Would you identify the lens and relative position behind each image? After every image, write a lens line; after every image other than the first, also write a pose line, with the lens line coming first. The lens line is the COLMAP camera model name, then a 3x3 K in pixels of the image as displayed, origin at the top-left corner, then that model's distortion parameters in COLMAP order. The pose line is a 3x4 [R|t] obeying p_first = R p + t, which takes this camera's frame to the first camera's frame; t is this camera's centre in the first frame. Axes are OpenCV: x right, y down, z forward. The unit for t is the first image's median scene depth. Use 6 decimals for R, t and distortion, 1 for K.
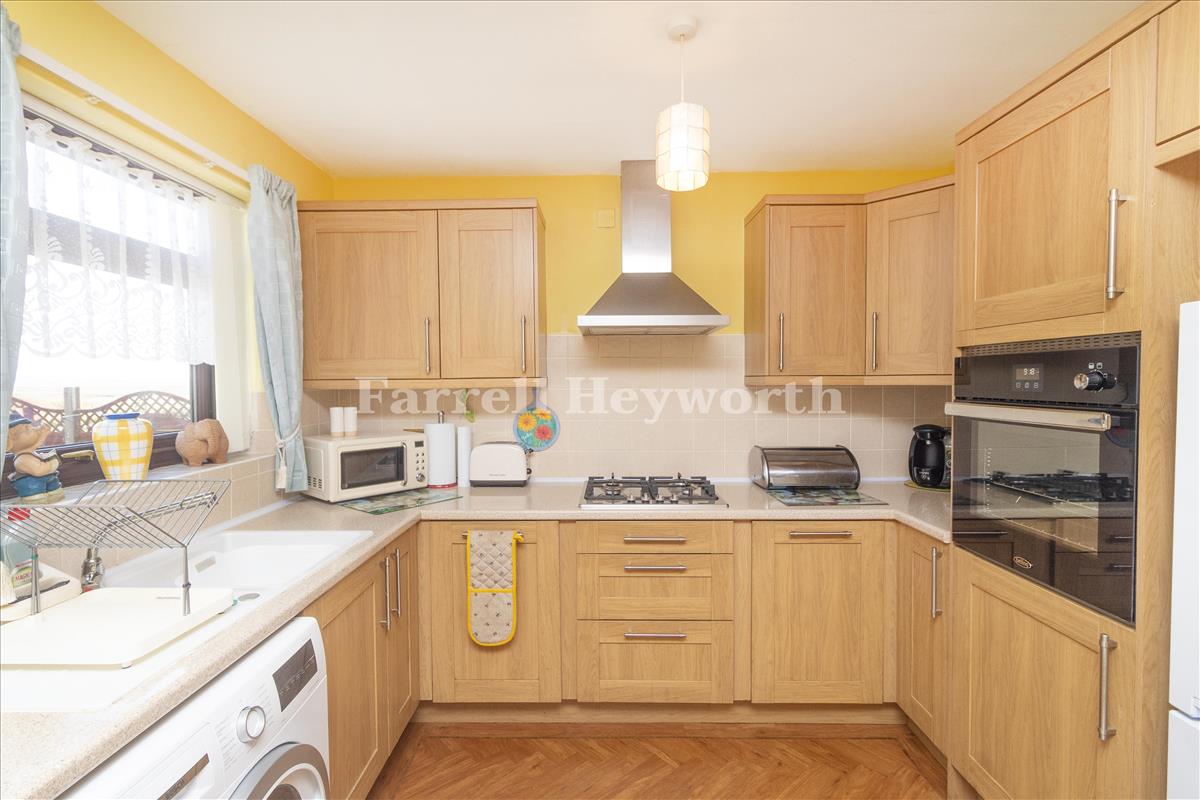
lens RADIAL K [[551.2, 0, 598.8], [0, 551.2, 395.5], [0, 0, 1]] dist [-0.001145, 0.000430]
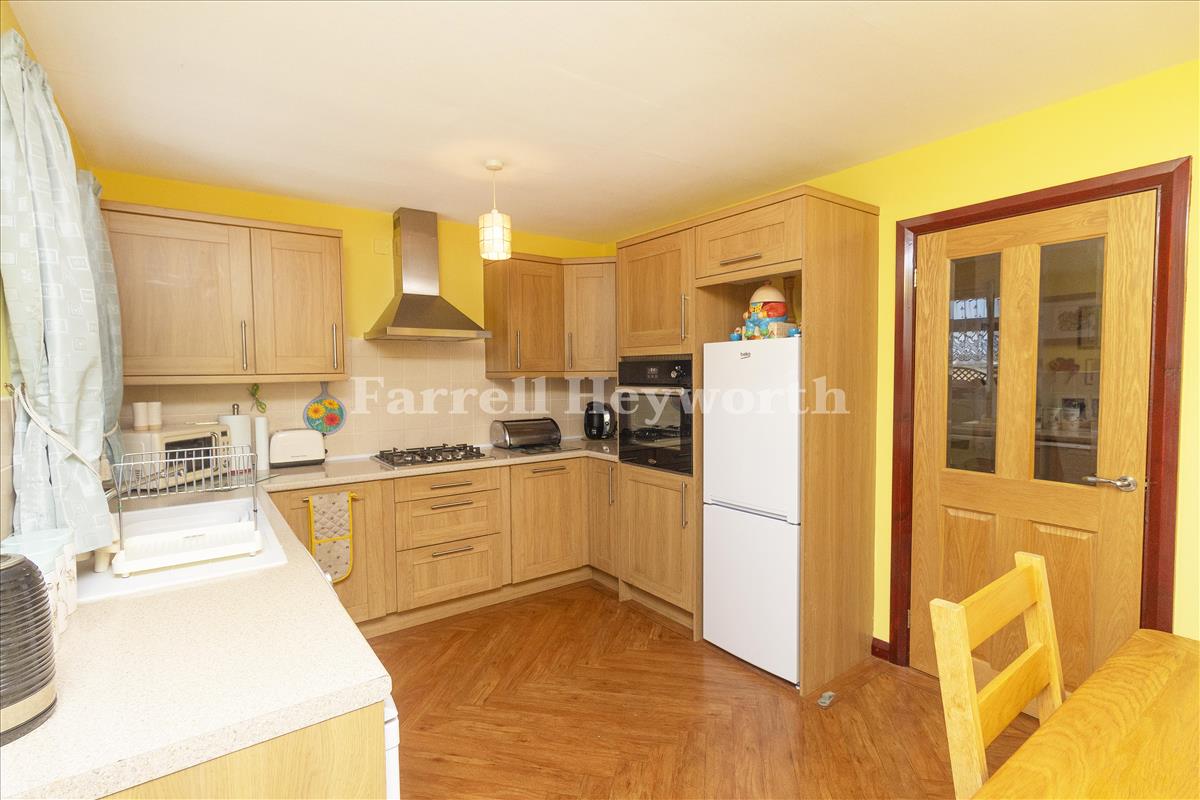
lens RADIAL K [[551.2, 0, 598.8], [0, 551.2, 395.5], [0, 0, 1]] dist [-0.001145, 0.000430]
pose [[0.802091, -0.026453, 0.596615, -0.439081], [0.021789, 0.999650, 0.015030, 0.012881], [-0.596804, 0.000944, 0.802387, -0.386101]]
